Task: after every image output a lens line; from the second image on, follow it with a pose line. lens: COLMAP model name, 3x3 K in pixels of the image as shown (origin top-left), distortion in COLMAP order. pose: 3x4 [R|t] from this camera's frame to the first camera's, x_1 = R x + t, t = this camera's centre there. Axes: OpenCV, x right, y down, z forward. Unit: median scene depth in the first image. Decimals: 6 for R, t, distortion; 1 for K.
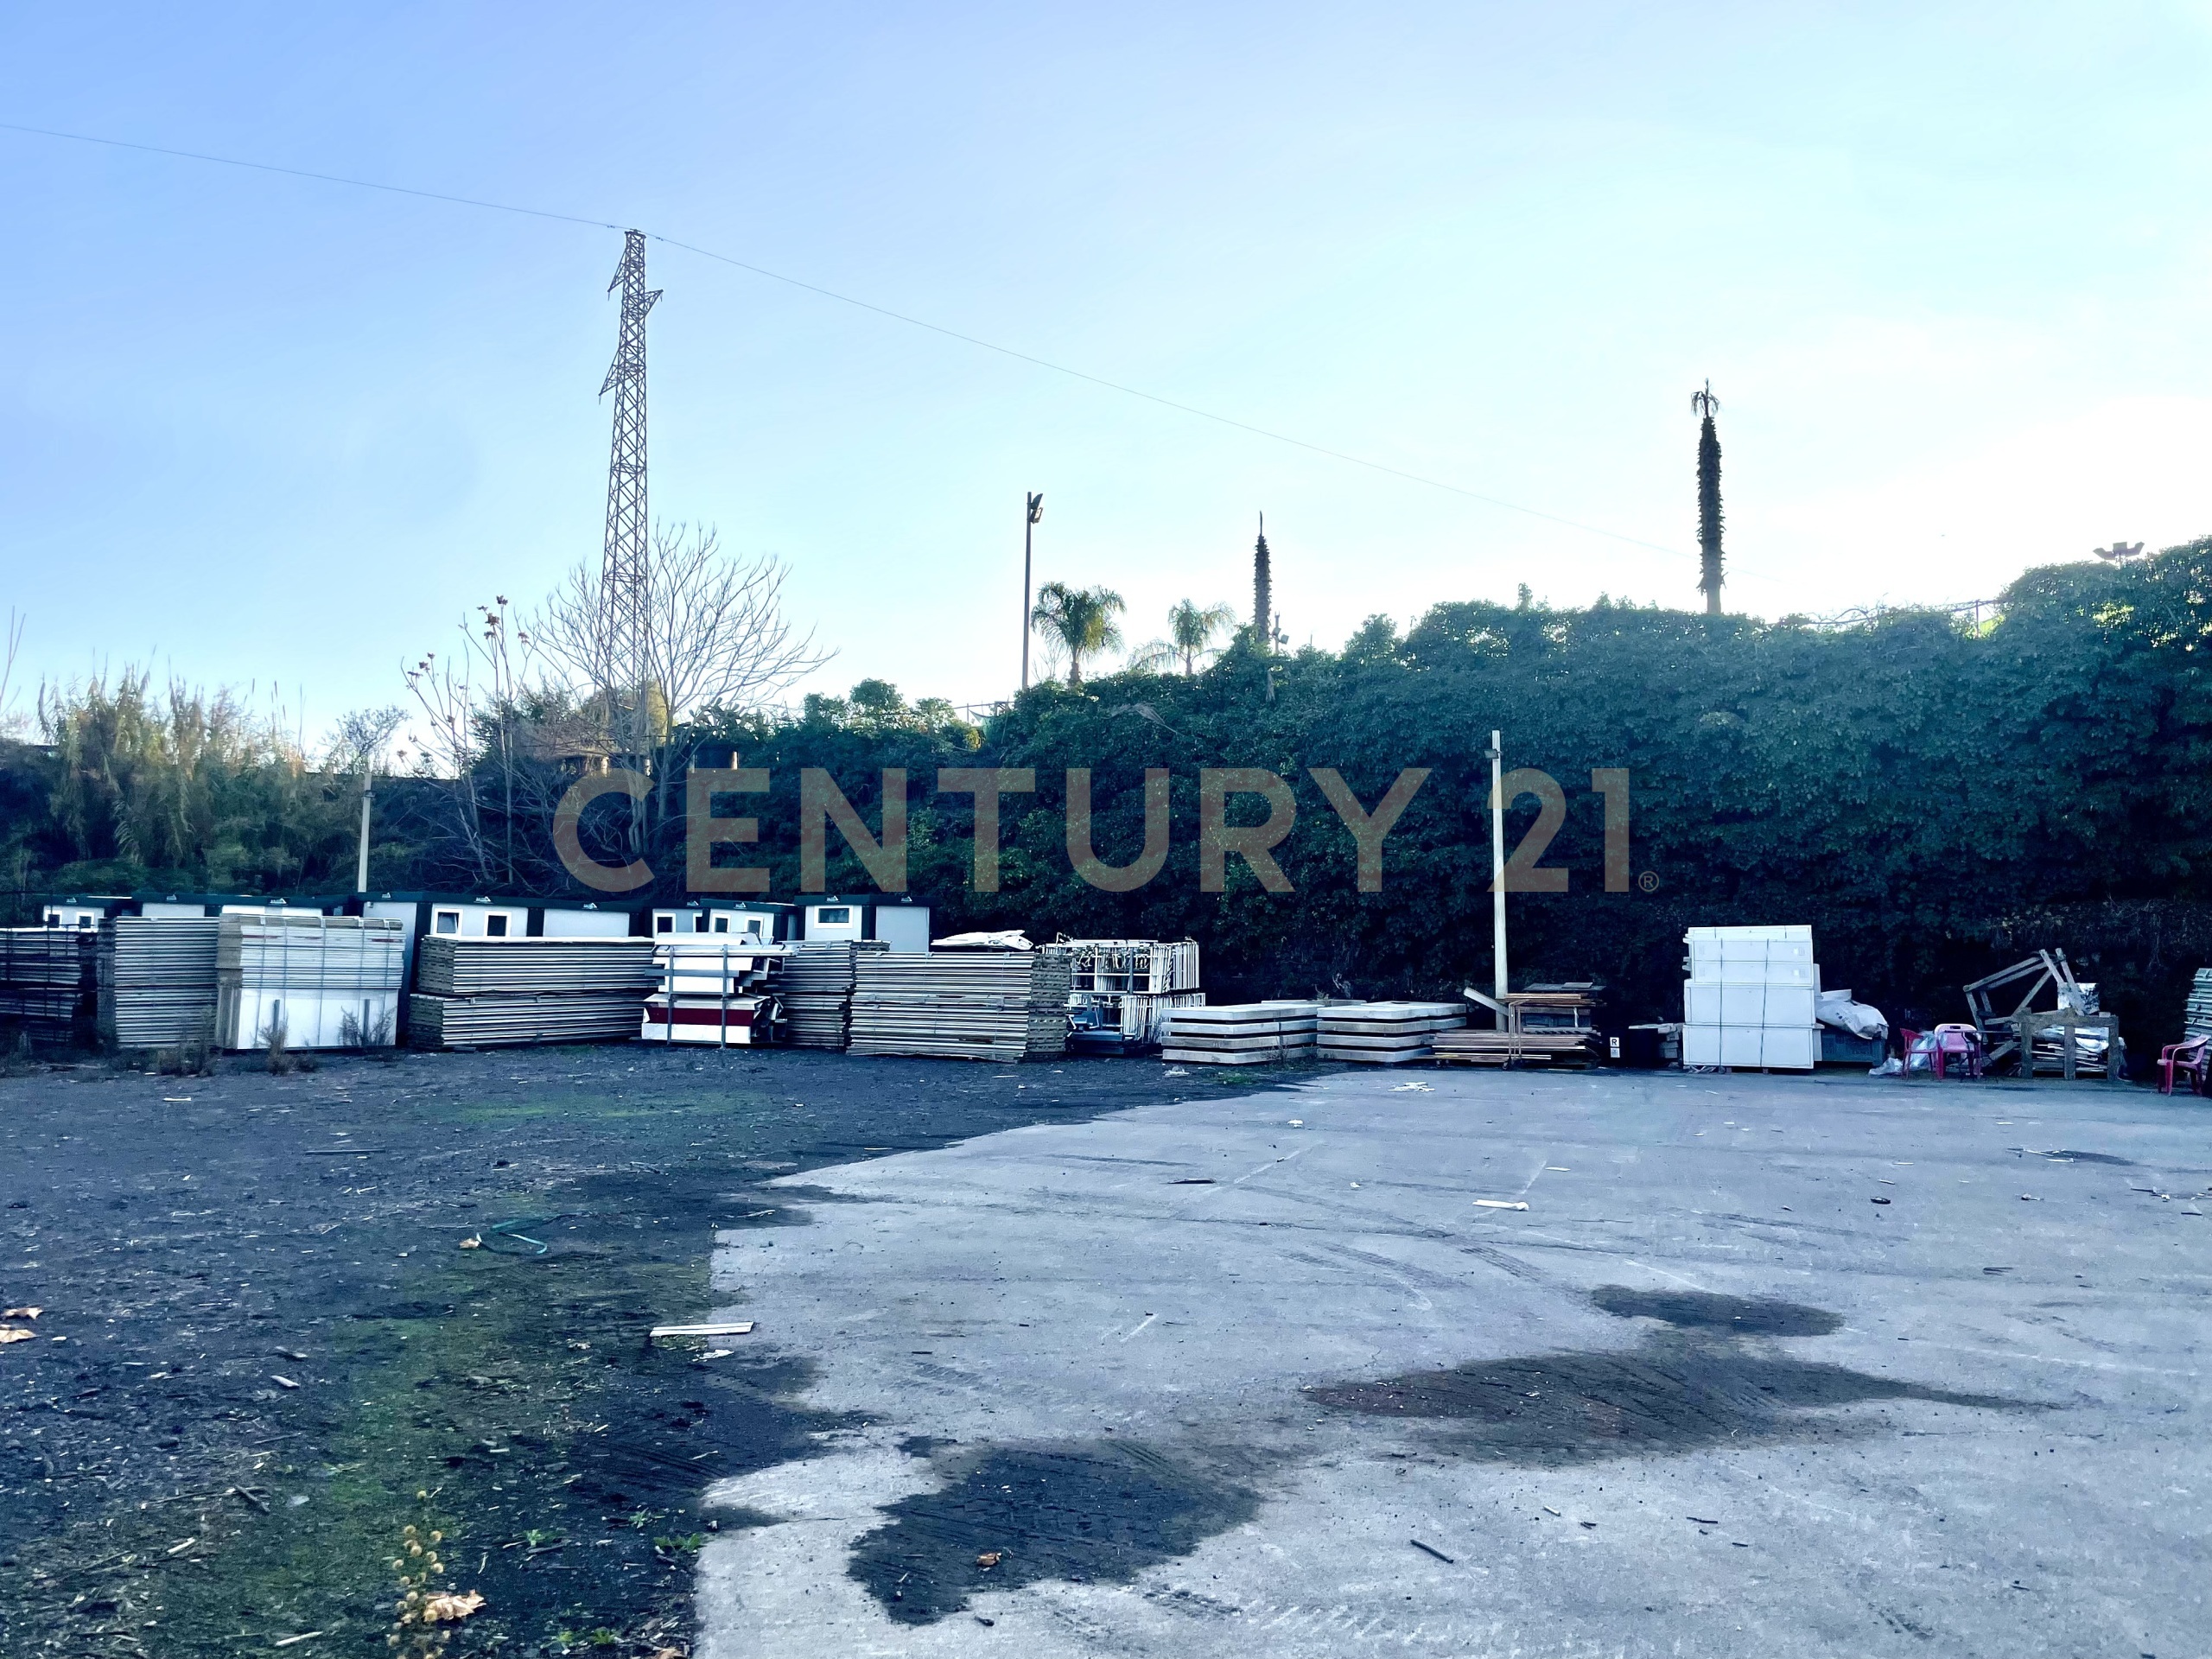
lens RADIAL K [[1664.9, 0, 1122.1], [0, 1664.9, 809.9], [0, 0, 1]] dist [0.086528, -0.116843]
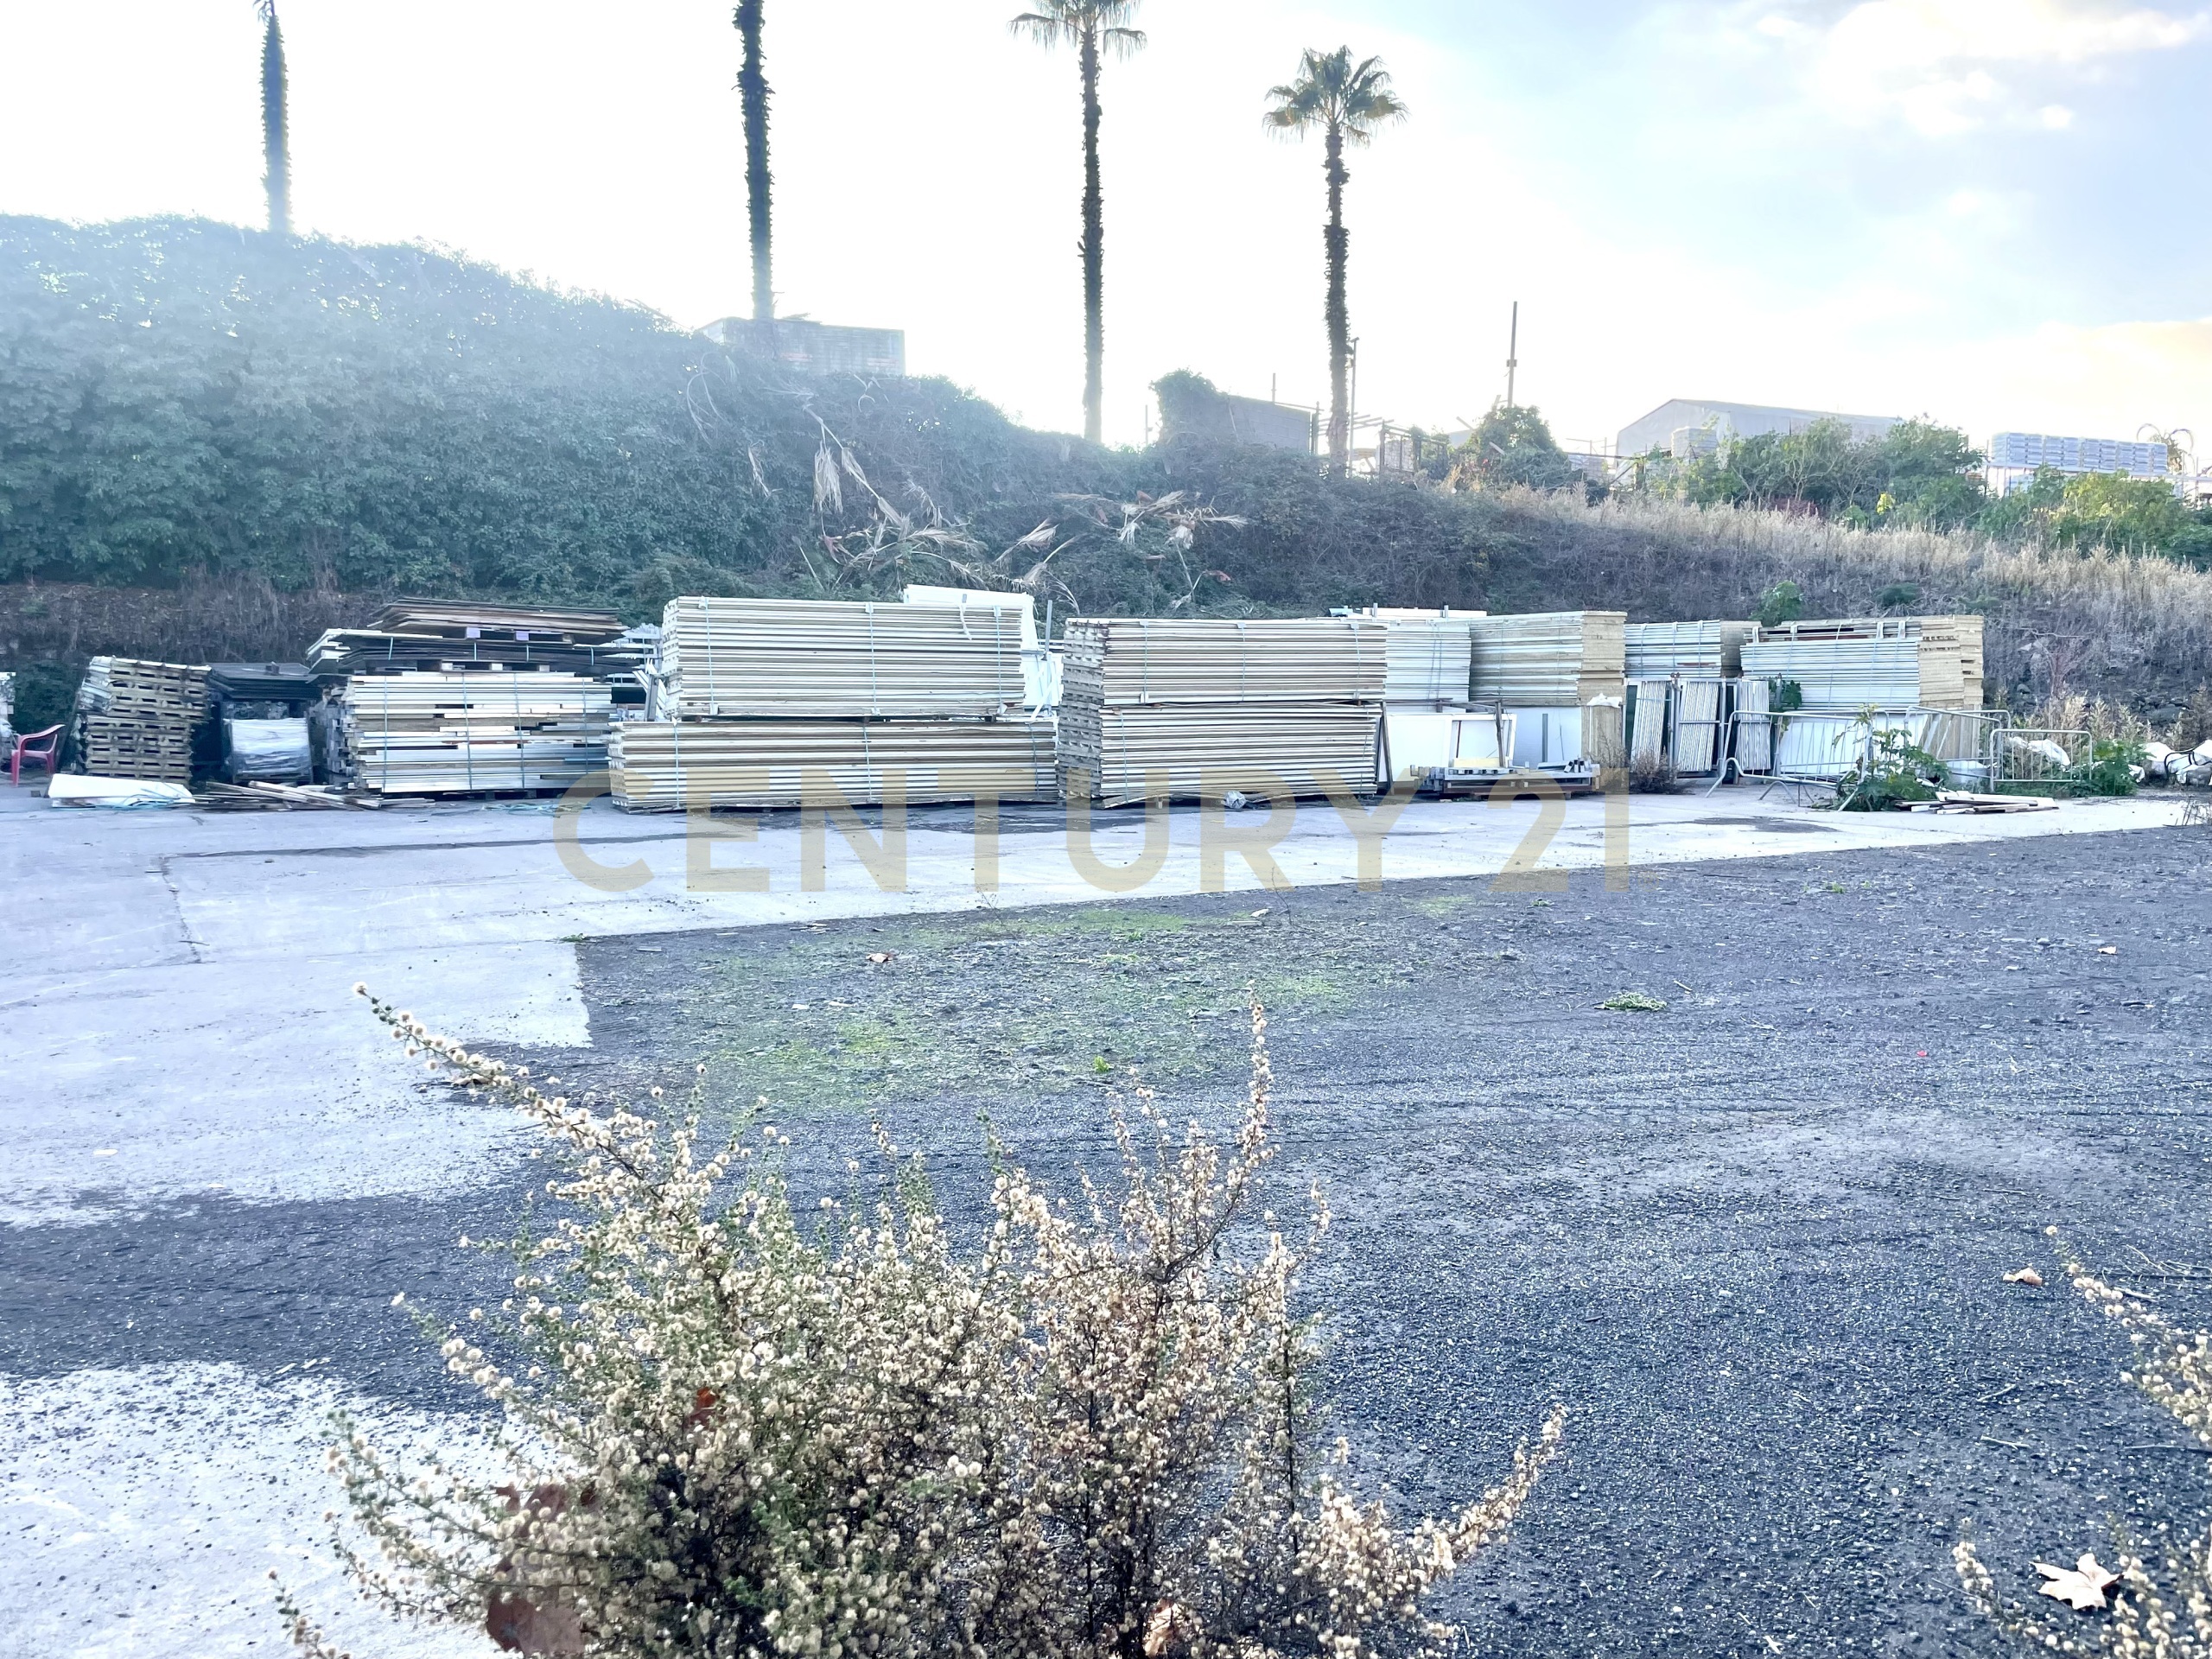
lens RADIAL K [[1664.9, 0, 1122.1], [0, 1664.9, 809.9], [0, 0, 1]] dist [0.086528, -0.116843]
pose [[0.594879, -0.063407, 0.801310, 0.169529], [-0.078327, 0.987567, 0.136293, 0.001244], [-0.799990, -0.143842, 0.582517, -0.050600]]
